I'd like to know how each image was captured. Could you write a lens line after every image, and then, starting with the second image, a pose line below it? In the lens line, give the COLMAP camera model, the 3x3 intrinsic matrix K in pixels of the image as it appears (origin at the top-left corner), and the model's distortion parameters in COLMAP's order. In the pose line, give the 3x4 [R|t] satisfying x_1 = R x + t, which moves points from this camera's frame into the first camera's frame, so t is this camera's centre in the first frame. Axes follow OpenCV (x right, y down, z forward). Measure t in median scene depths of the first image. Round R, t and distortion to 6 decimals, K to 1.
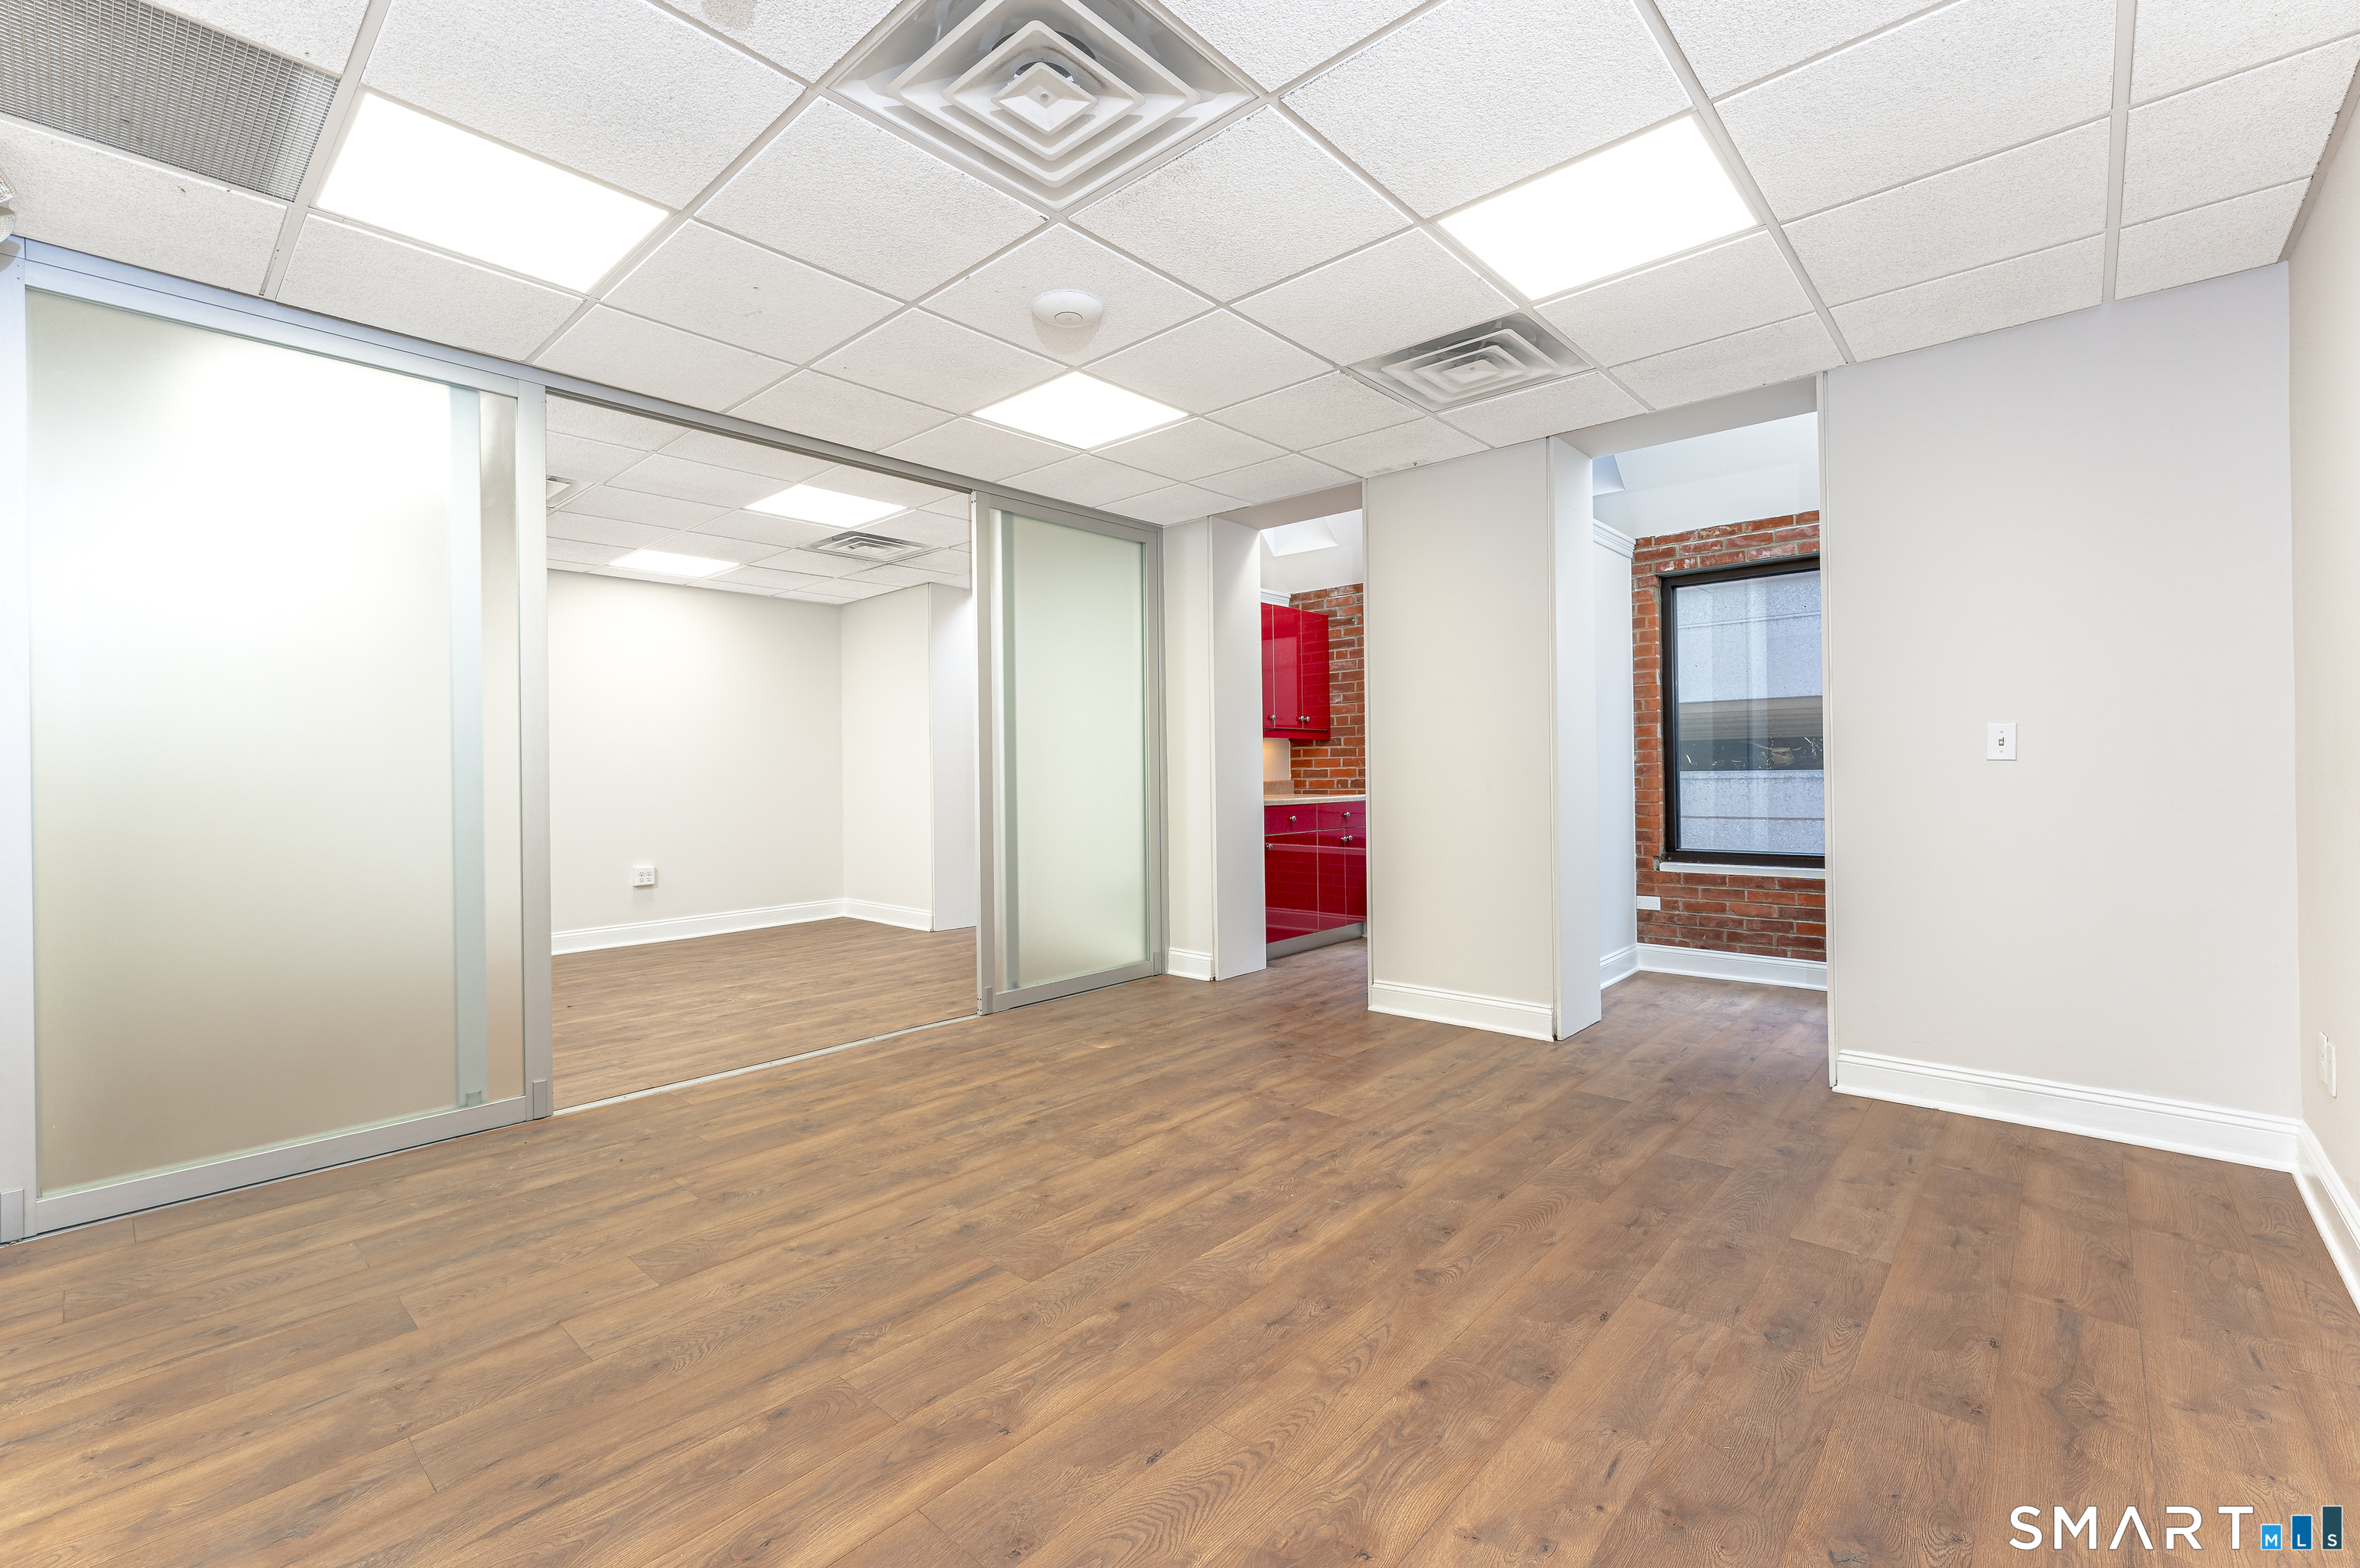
lens RADIAL K [[987.6, 0, 1175.6], [0, 987.6, 768.7], [0, 0, 1]] dist [-0.002483, -0.000018]
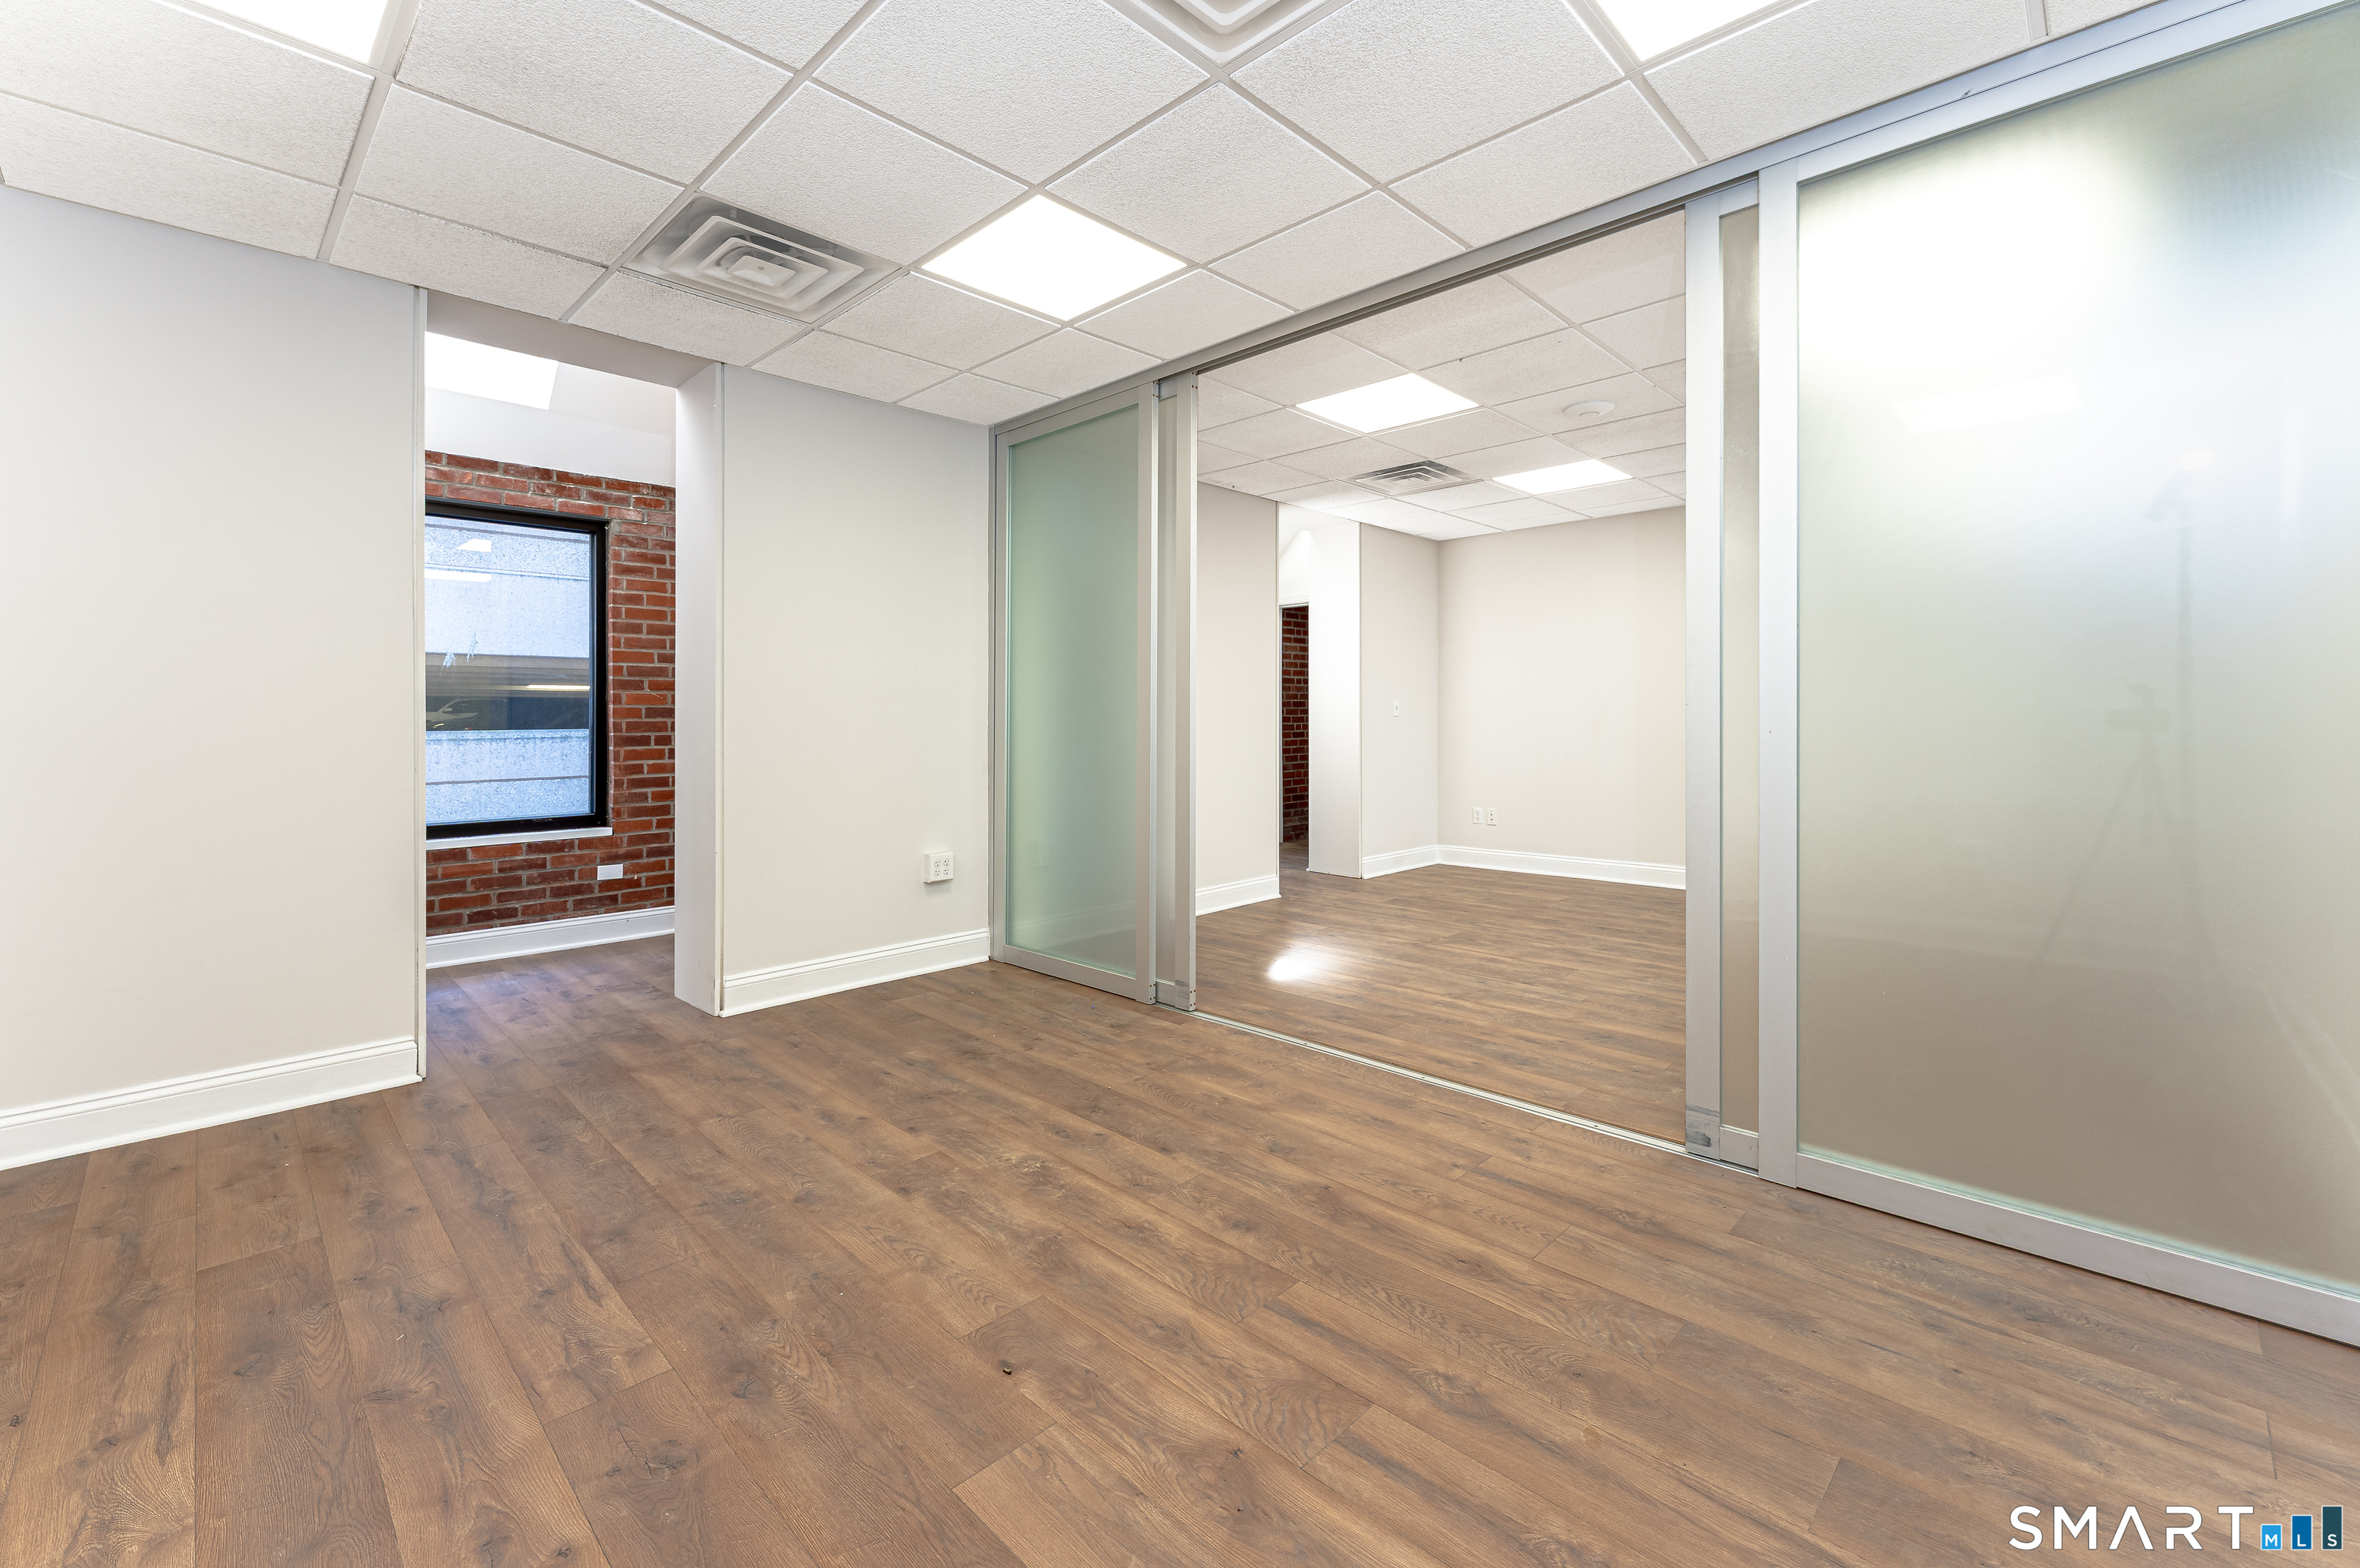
lens RADIAL K [[987.6, 0, 1212.7], [0, 987.6, 720.0], [0, 0, 1]] dist [-0.002483, -0.000018]
pose [[0.006690, 0.018974, 0.999798, -1.495819], [0.000130, 0.999820, -0.018975, 0.044856], [-0.999978, 0.000257, 0.006686, 1.463080]]
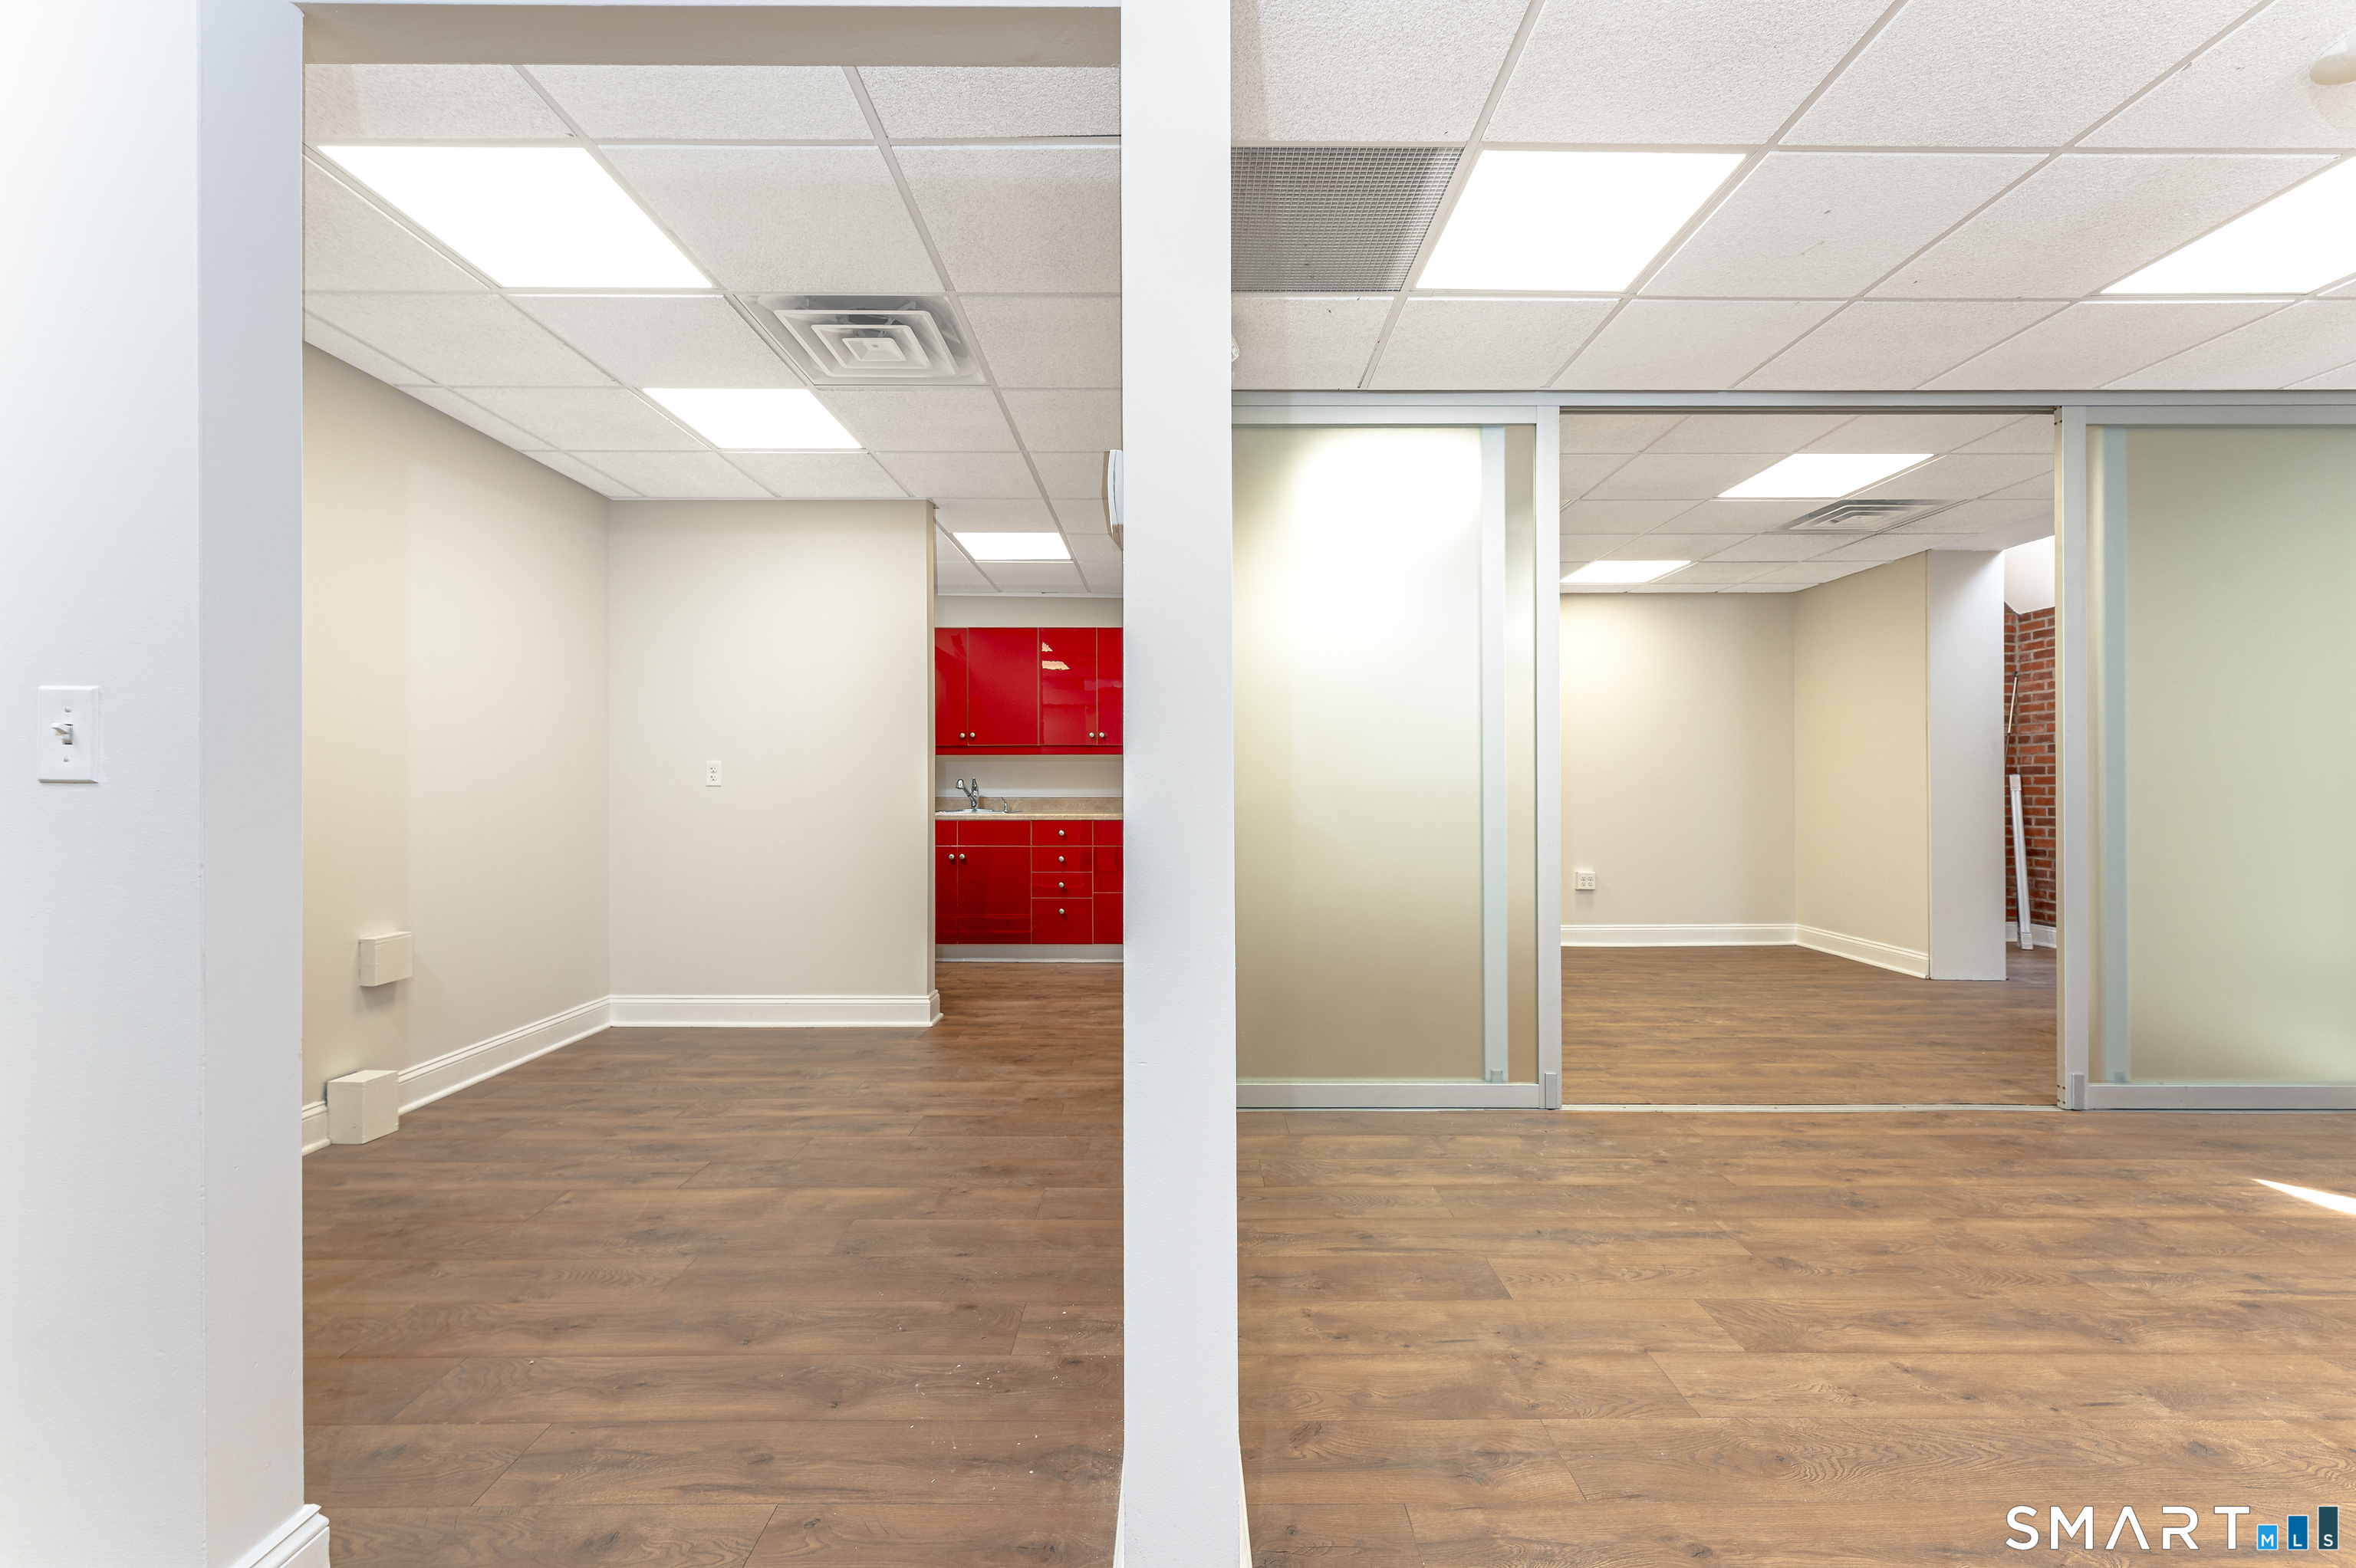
lens RADIAL K [[968.8, 0, 1184.2], [0, 968.8, 785.5], [0, 0, 1]] dist [-0.000995, -0.000246]
pose [[0.672443, 0.013464, -0.740026, -0.160424], [-0.008146, 0.999909, 0.010790, 0.003901], [0.740104, -0.001228, 0.672492, 0.023634]]
